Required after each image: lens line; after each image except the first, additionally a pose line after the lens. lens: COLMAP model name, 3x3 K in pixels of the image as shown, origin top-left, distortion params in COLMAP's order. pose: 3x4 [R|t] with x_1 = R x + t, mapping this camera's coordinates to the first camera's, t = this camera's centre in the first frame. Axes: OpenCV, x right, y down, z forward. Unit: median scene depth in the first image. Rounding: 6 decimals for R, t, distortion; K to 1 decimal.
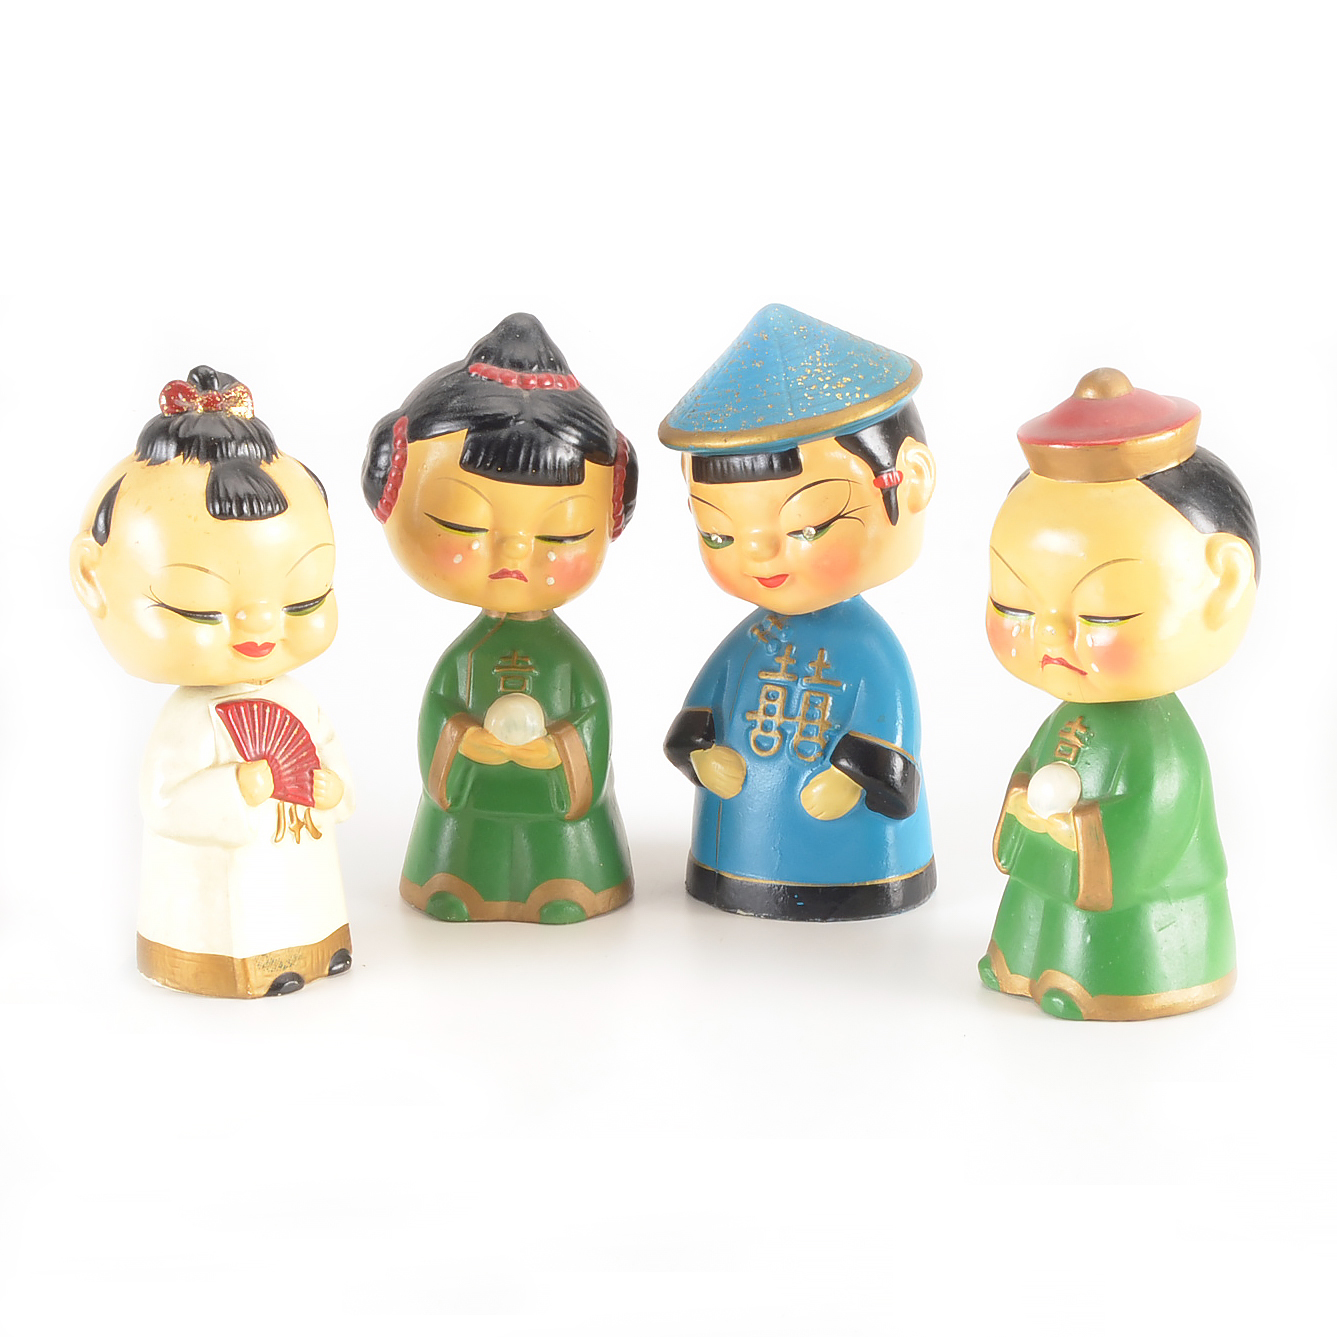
lens RADIAL K [[3196.6, 0, 668.1], [0, 3196.6, 667.3], [0, 0, 1]] dist [0.090933, 0.000000]
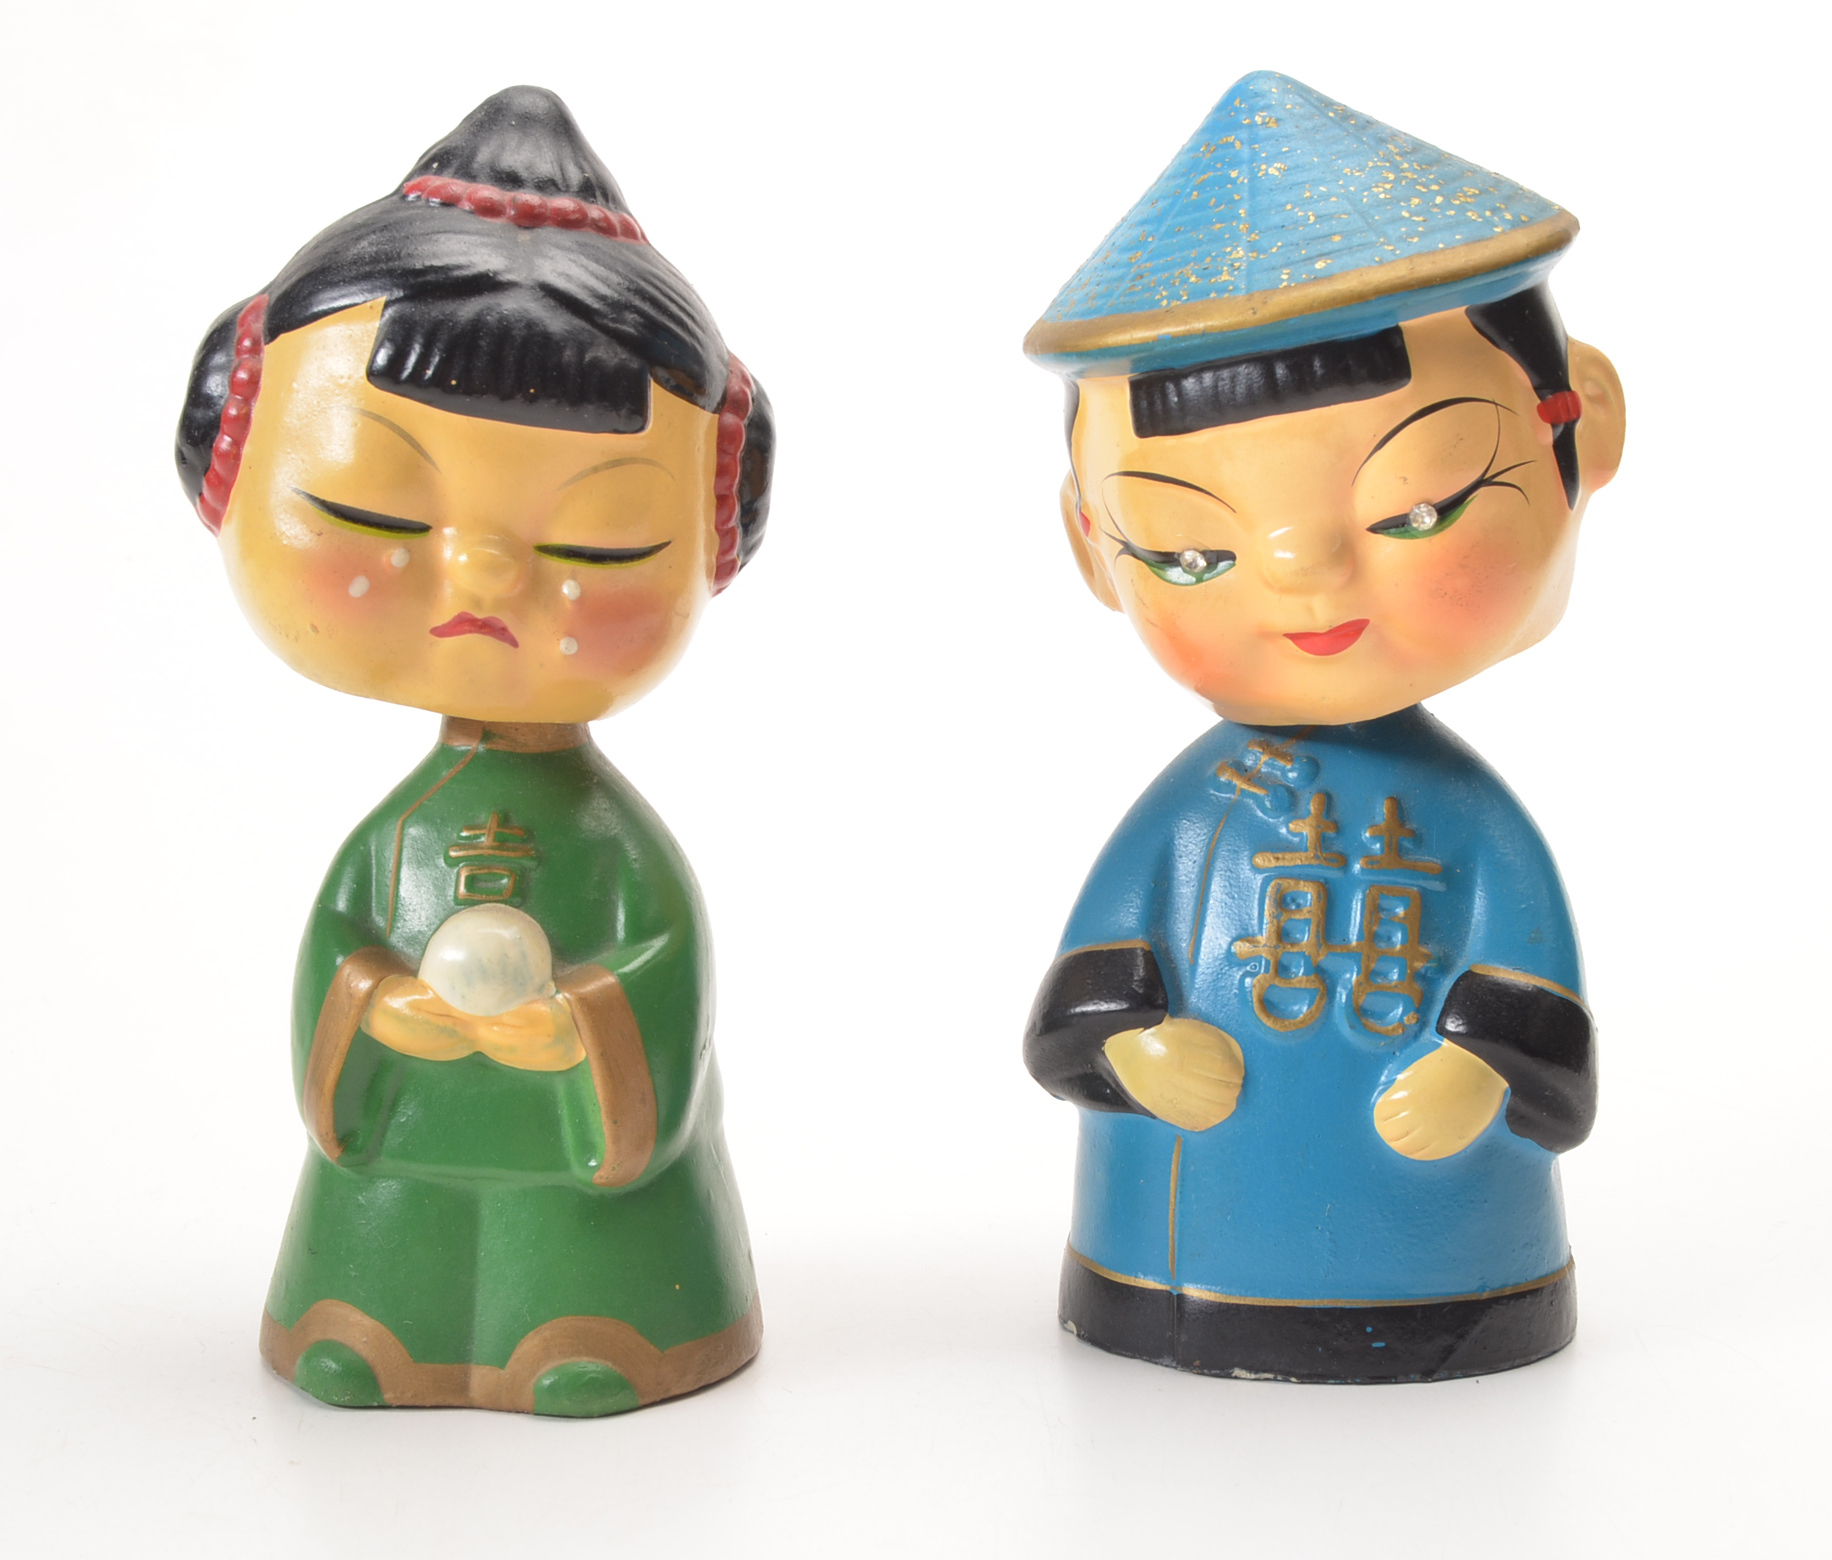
lens RADIAL K [[2903.2, 0, 920.6], [0, 2903.2, 785.6], [0, 0, 1]] dist [0.020870, 0.000000]
pose [[0.999906, 0.013661, 0.000724, 0.012829], [-0.013463, 0.992069, -0.124973, 0.042909], [-0.002426, 0.124952, 0.992160, 0.593788]]
